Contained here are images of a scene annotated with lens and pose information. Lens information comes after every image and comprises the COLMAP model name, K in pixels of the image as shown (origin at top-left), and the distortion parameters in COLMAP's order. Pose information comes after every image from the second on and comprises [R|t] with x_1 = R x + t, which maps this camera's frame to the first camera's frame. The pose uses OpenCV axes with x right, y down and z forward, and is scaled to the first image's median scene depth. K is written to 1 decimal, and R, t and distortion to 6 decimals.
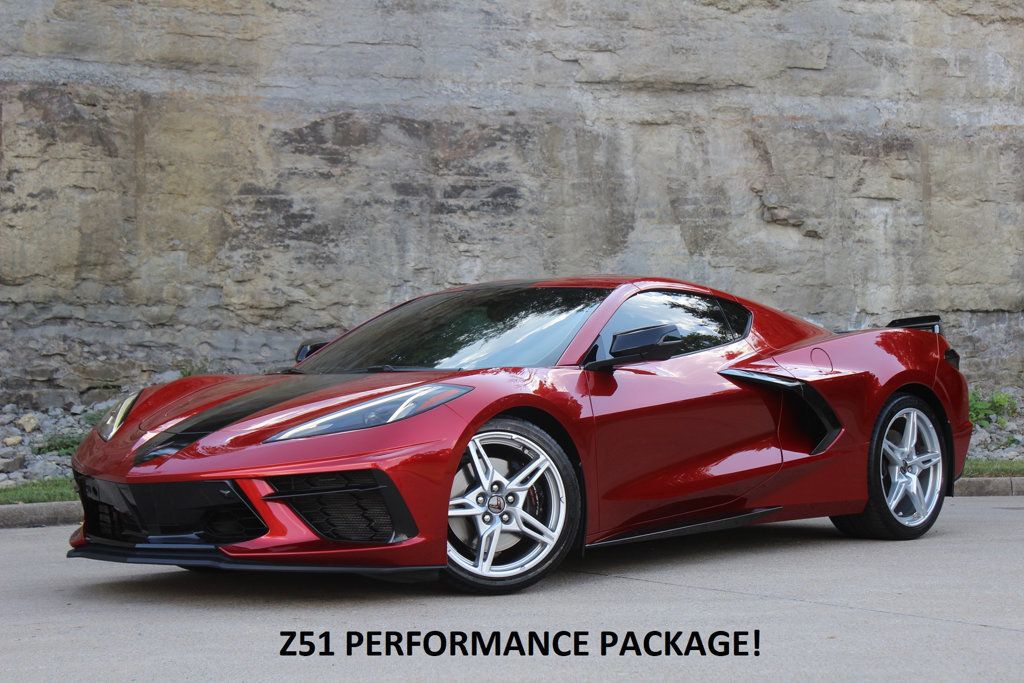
lens RADIAL K [[2036.5, 0, 512.0], [0, 2036.5, 341.5], [0, 0, 1]] dist [0.005429, 0.217360]
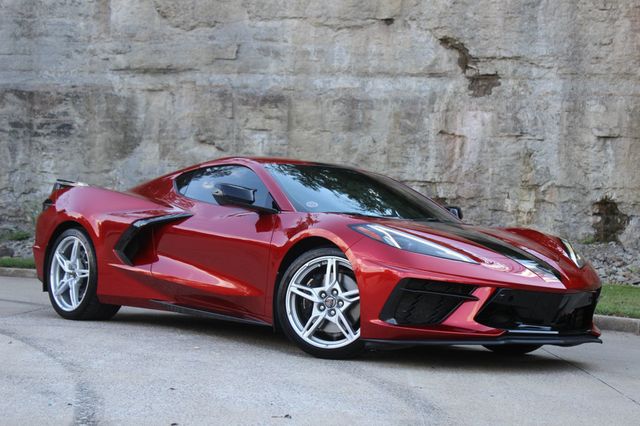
lens RADIAL K [[1272.8, 0, 320.0], [0, 1272.8, 213.0], [0, 0, 1]] dist [0.005429, 0.217360]
pose [[0.844818, 0.034839, -0.533918, 0.873481], [-0.038792, 0.999240, 0.003821, -0.002835], [0.533646, 0.017483, 0.845527, 0.079289]]
